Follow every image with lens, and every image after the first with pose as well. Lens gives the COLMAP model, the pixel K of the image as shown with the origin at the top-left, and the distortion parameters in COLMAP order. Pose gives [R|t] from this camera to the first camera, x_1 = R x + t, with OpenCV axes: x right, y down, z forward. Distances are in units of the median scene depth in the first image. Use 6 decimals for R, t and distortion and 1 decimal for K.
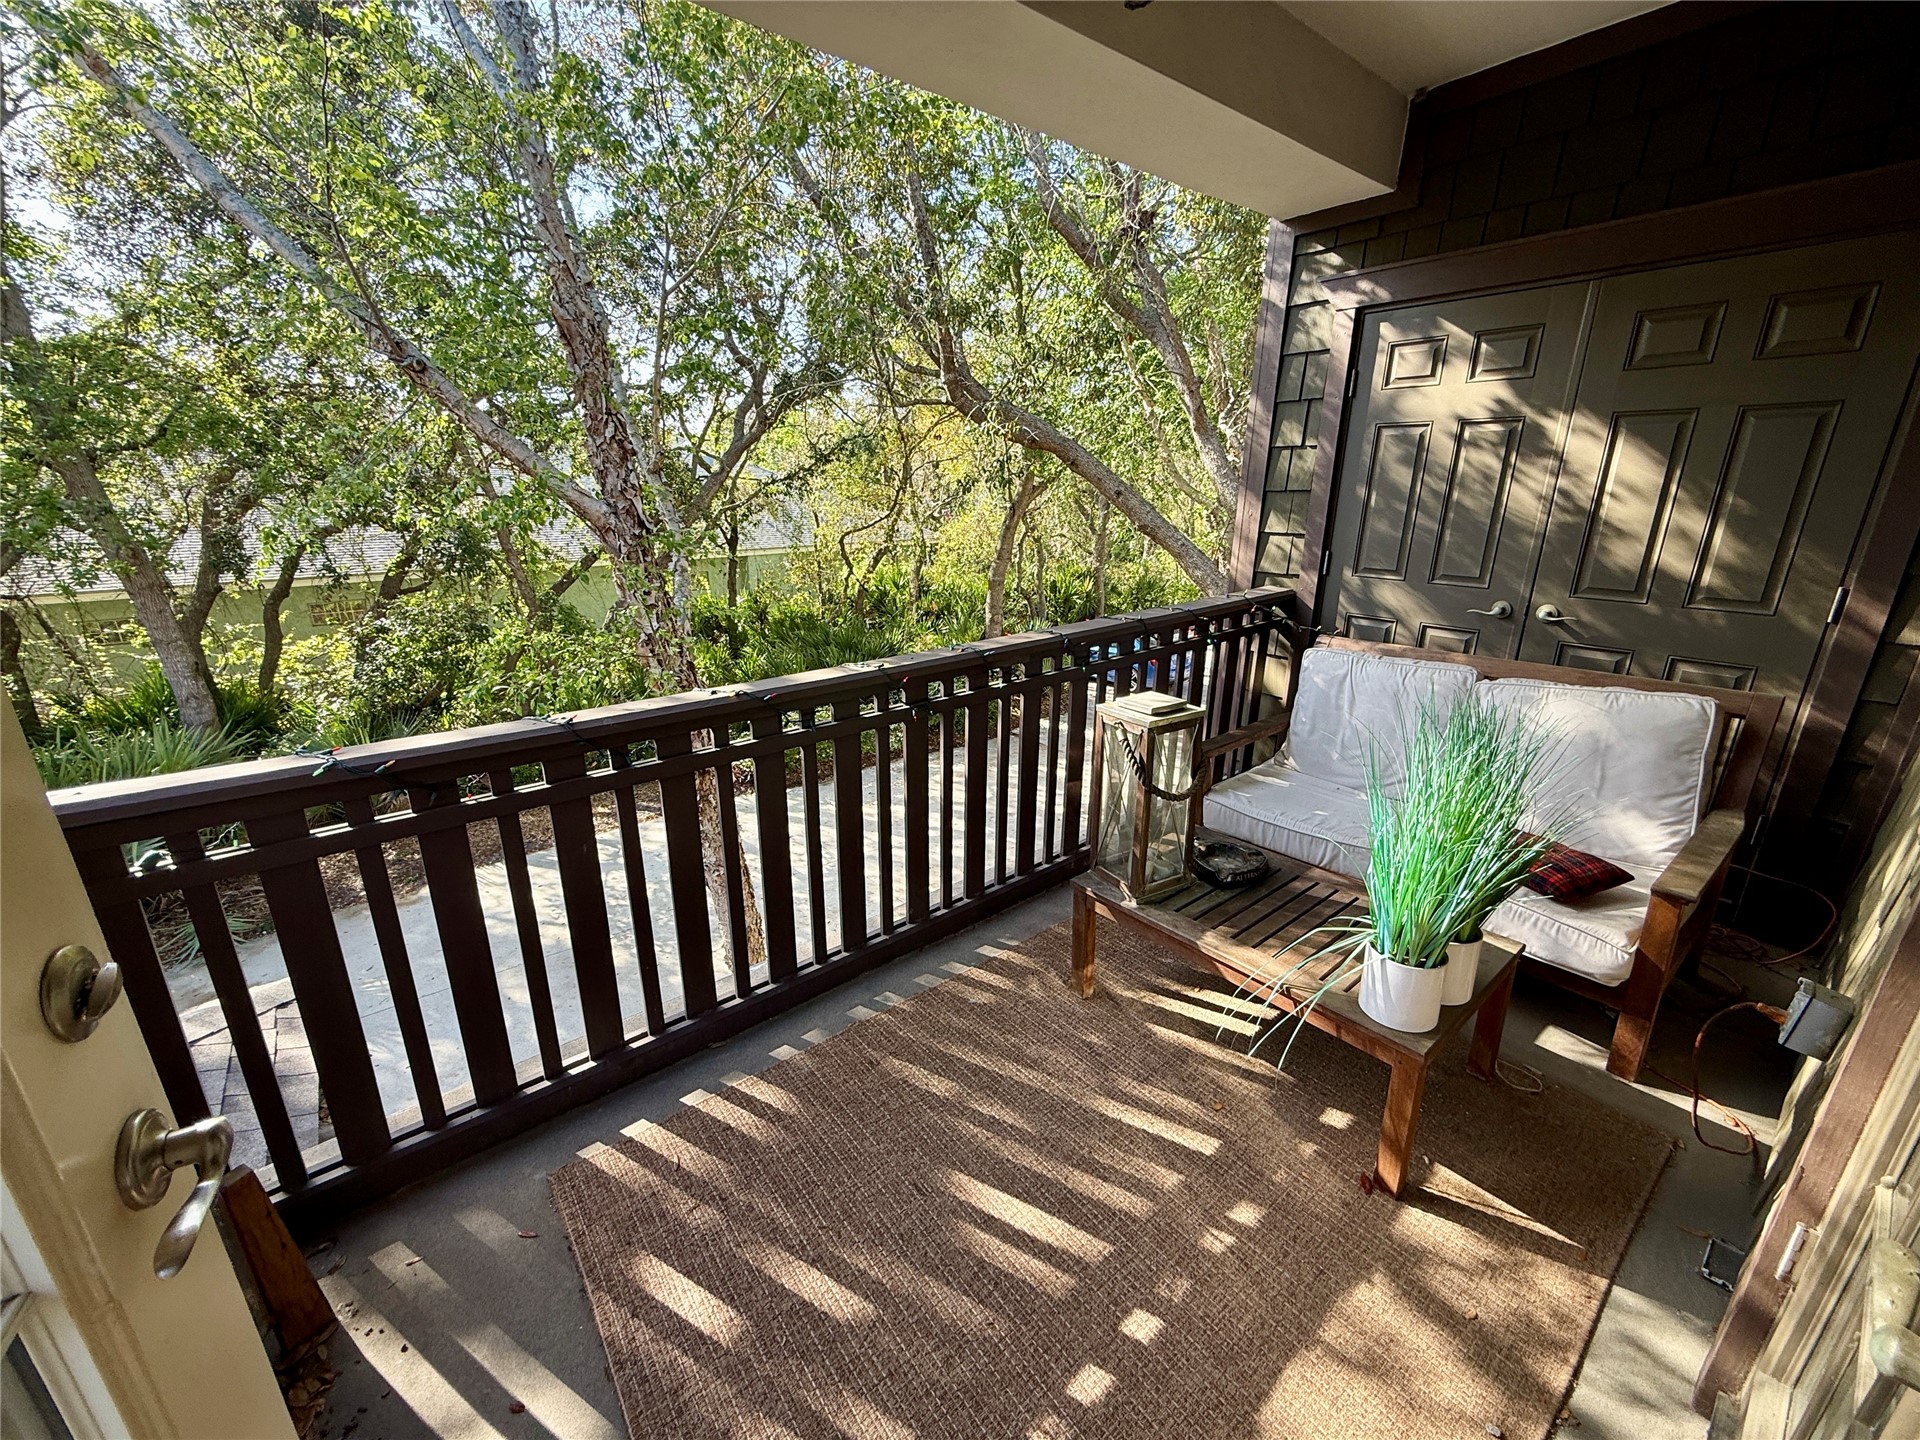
lens RADIAL K [[762.6, 0, 948.7], [0, 762.6, 719.5], [0, 0, 1]] dist [0.001329, 0.000143]
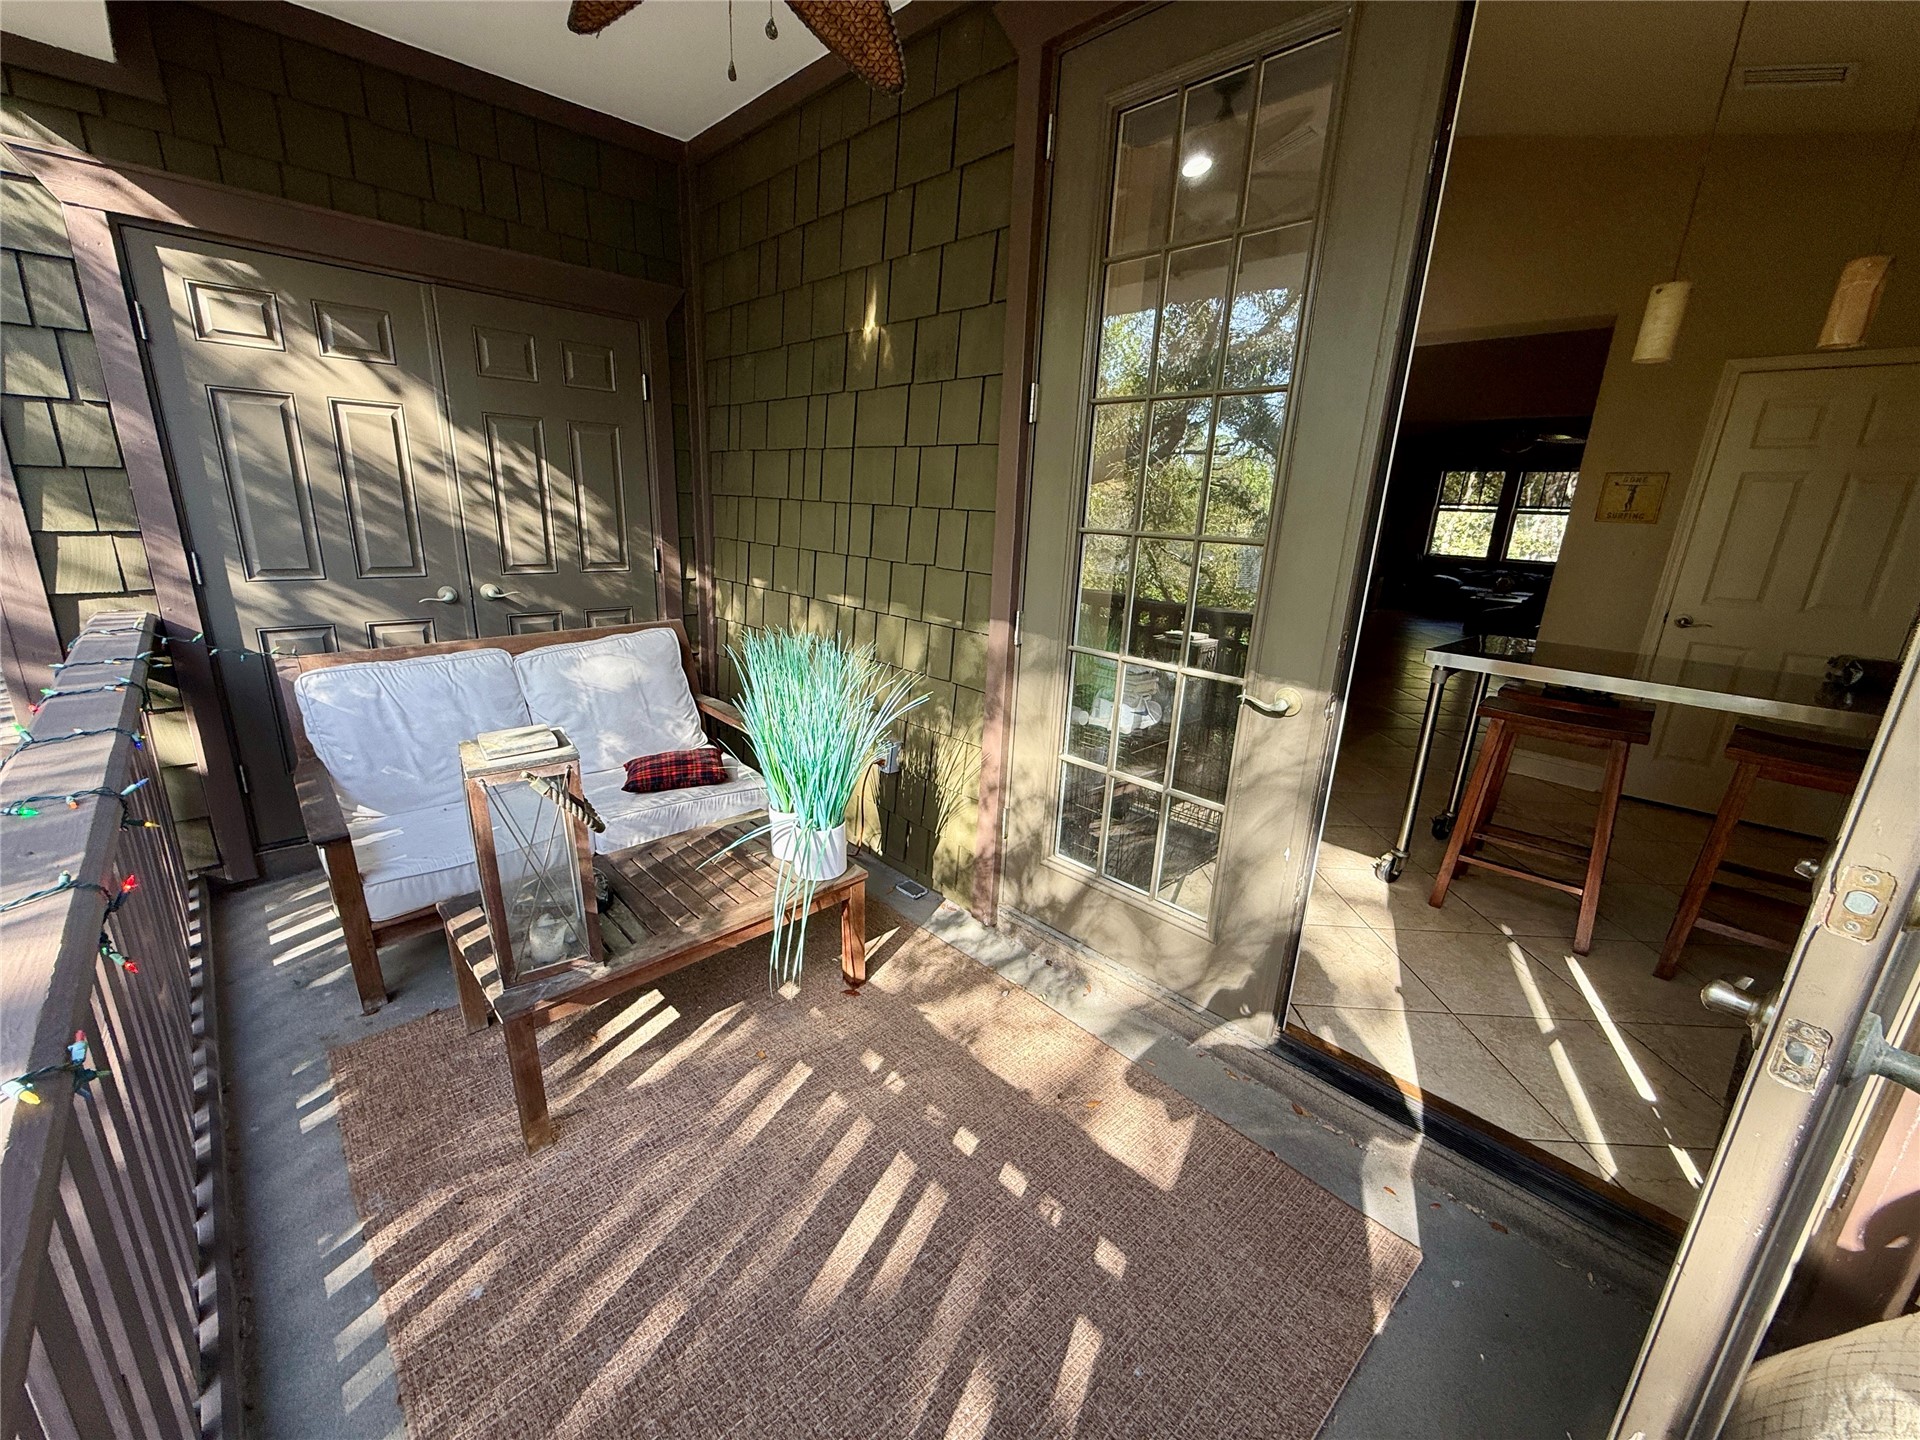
lens RADIAL K [[769.2, 0, 955.0], [0, 769.2, 721.9], [0, 0, 1]] dist [0.001440, 0.000113]
pose [[-0.087709, -0.275822, 0.957199, -0.514086], [0.262990, 0.920398, 0.289316, -0.147106], [-0.960803, 0.277110, -0.008189, 0.551150]]
